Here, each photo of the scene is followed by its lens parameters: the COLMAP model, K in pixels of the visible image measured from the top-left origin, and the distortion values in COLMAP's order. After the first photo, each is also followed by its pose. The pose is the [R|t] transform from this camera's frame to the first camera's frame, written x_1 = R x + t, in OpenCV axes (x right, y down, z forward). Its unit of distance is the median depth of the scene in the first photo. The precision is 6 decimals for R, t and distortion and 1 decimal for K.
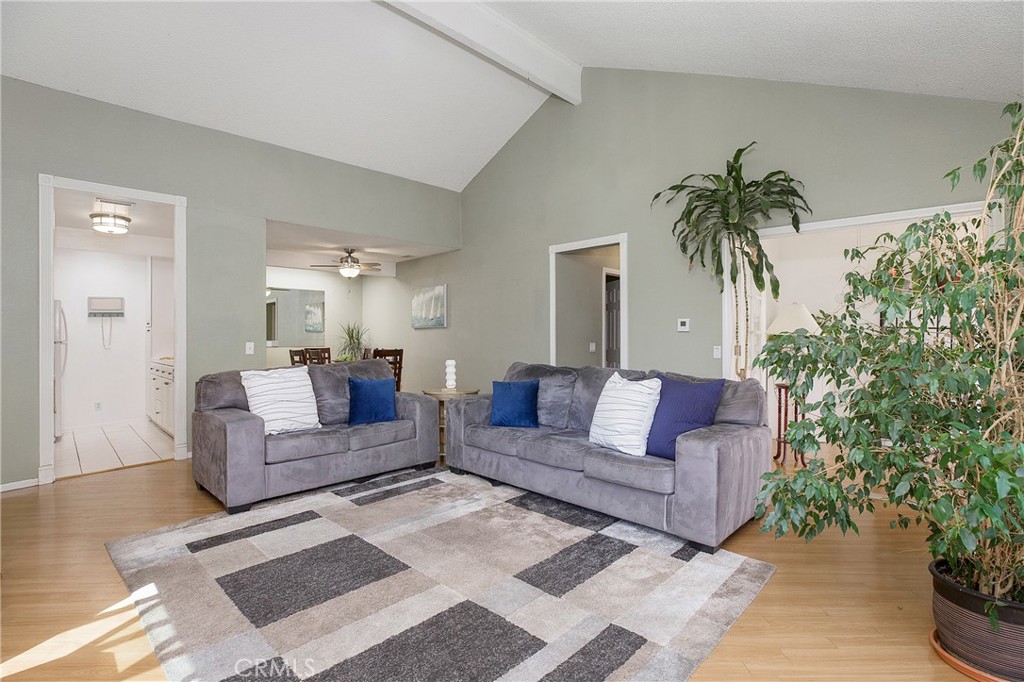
lens RADIAL K [[499.2, 0, 512.0], [0, 499.2, 341.0], [0, 0, 1]] dist [-0.001420, -0.000101]
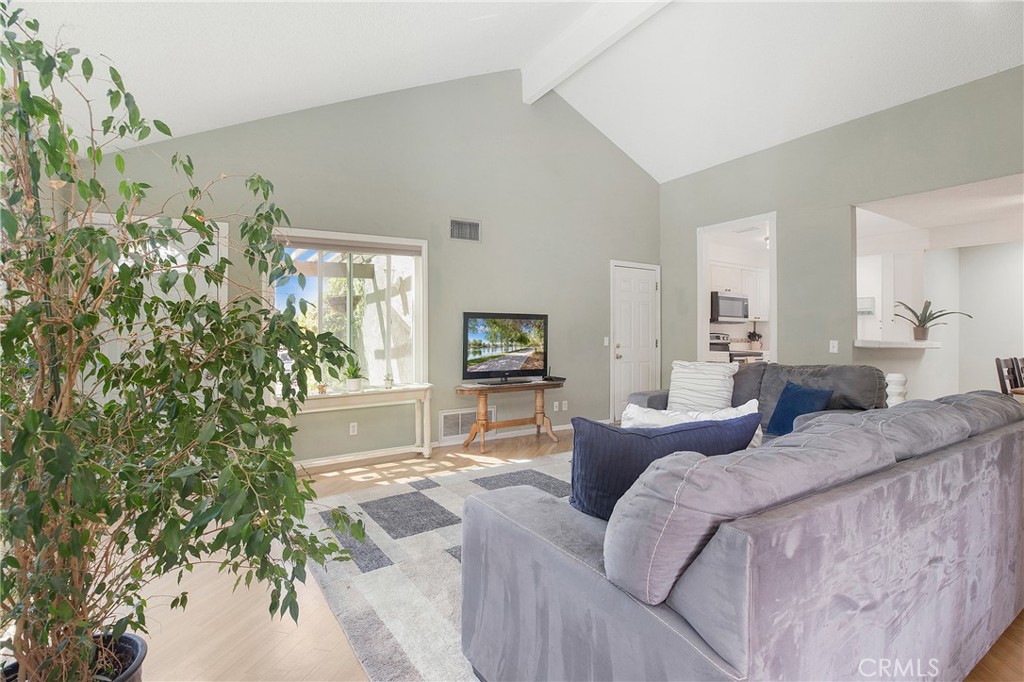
lens RADIAL K [[499.2, 0, 512.0], [0, 499.2, 341.0], [0, 0, 1]] dist [-0.001420, -0.000101]
pose [[-0.226163, -0.001353, -0.974089, 0.957578], [-0.004640, 0.999989, -0.000311, 0.025288], [0.974078, 0.004449, -0.226167, 1.139462]]
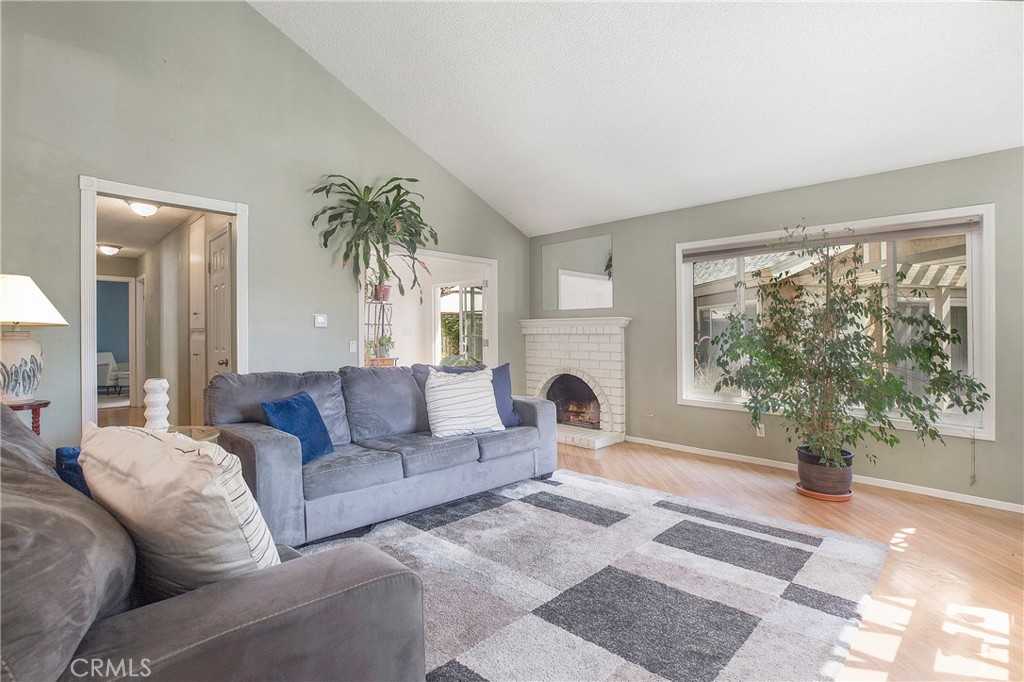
lens RADIAL K [[524.1, 0, 512.0], [0, 524.1, 341.0], [0, 0, 1]] dist [0.001957, 0.000101]
pose [[-0.033567, -0.012817, 0.999354, -1.117002], [0.006874, 0.999891, 0.013055, -0.004435], [-0.999413, 0.007308, -0.033476, 1.116667]]
